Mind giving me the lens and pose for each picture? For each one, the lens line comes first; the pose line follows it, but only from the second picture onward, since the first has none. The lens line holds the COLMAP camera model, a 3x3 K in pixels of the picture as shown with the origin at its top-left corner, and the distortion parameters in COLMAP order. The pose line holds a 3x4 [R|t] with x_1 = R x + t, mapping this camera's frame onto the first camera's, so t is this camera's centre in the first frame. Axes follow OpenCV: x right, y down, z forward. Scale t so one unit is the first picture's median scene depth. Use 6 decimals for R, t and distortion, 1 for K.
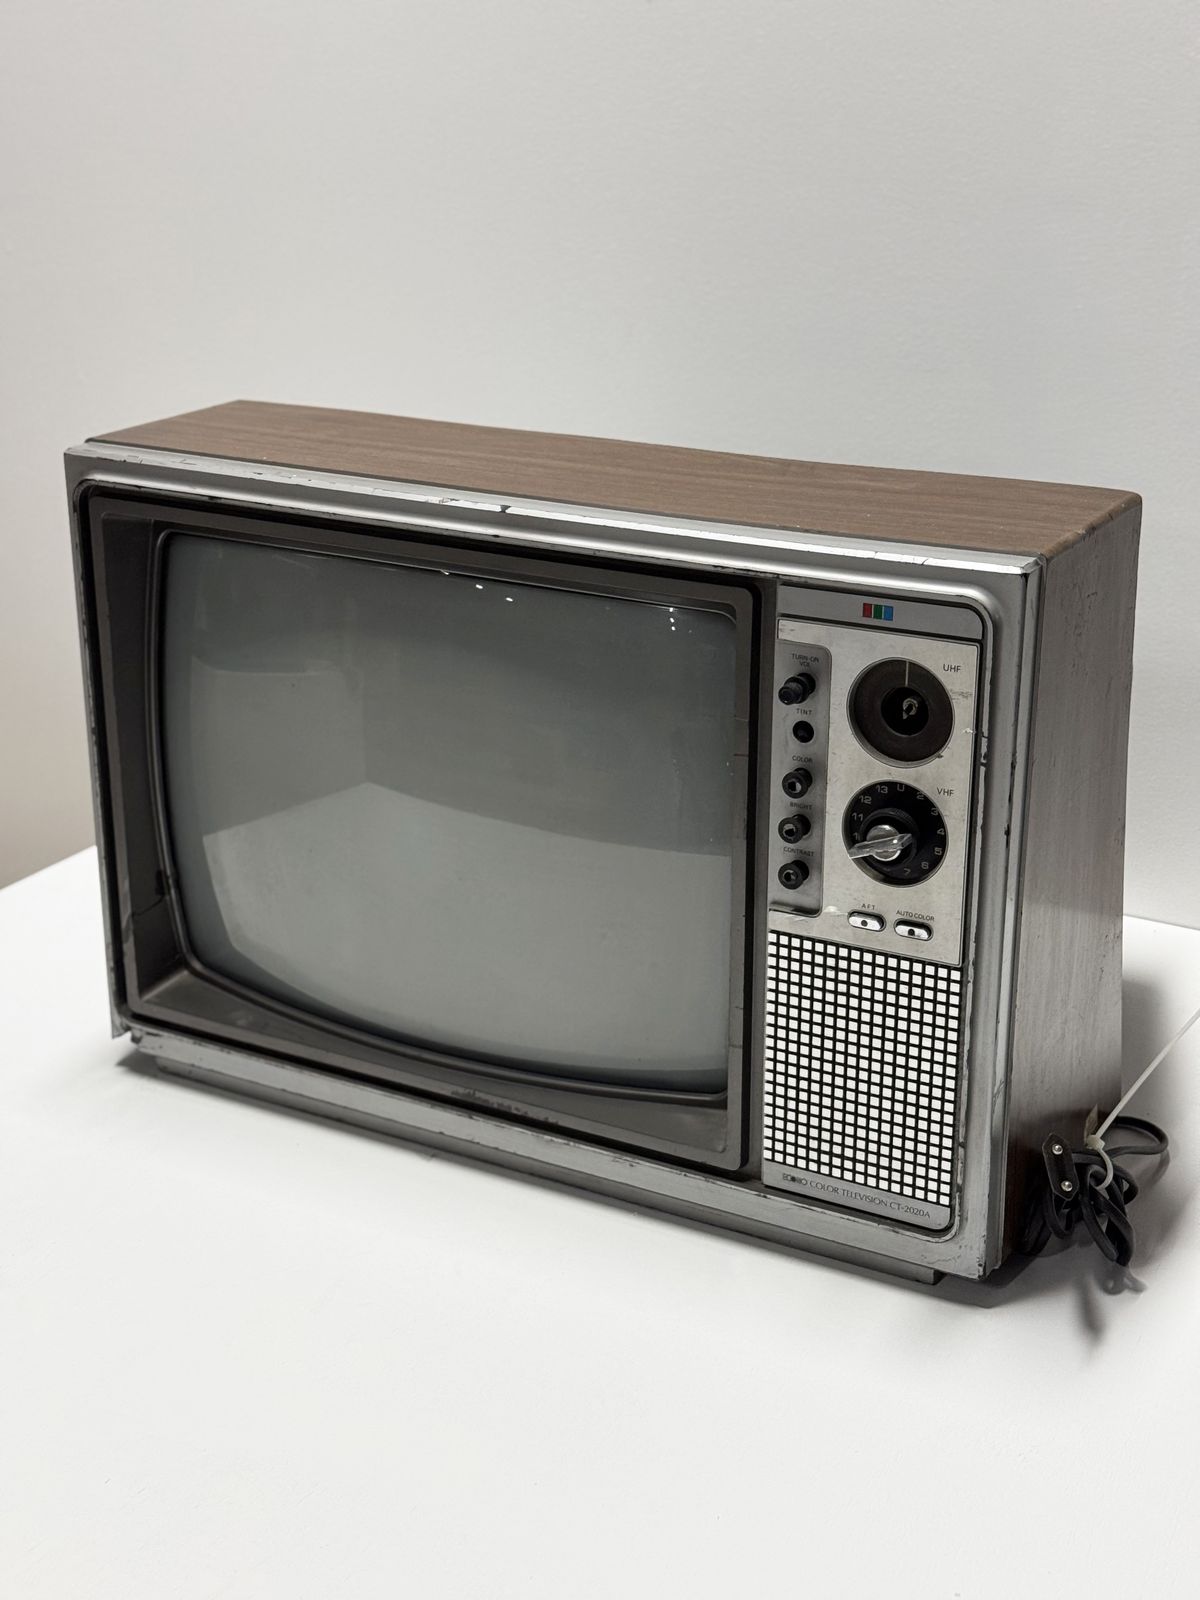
lens RADIAL K [[2228.3, 0, 600.2], [0, 2228.3, 804.5], [0, 0, 1]] dist [0.148534, 0.000000]
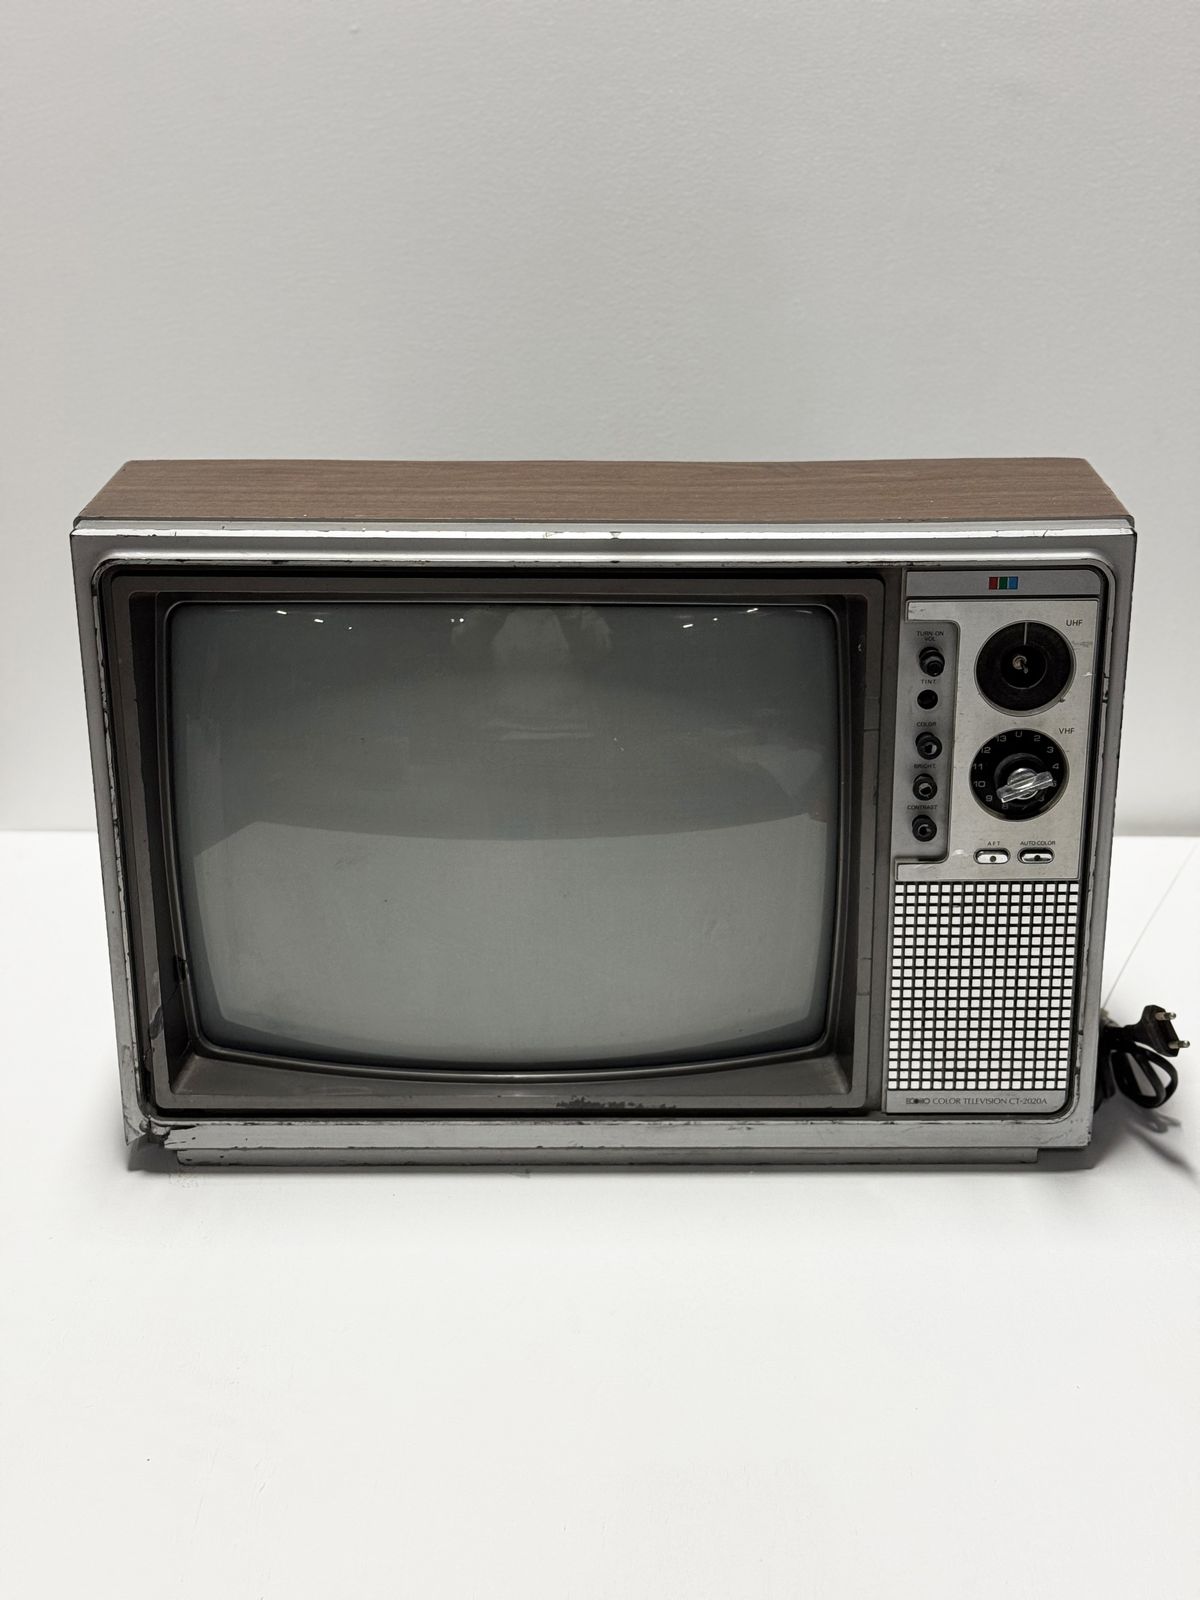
lens RADIAL K [[2228.3, 0, 601.4], [0, 2228.3, 796.0], [0, 0, 1]] dist [0.148534, 0.000000]
pose [[0.877445, -0.171648, 0.447915, -0.558882], [0.167447, 0.984647, 0.049311, -0.067286], [-0.449502, 0.031734, 0.892715, 0.077259]]
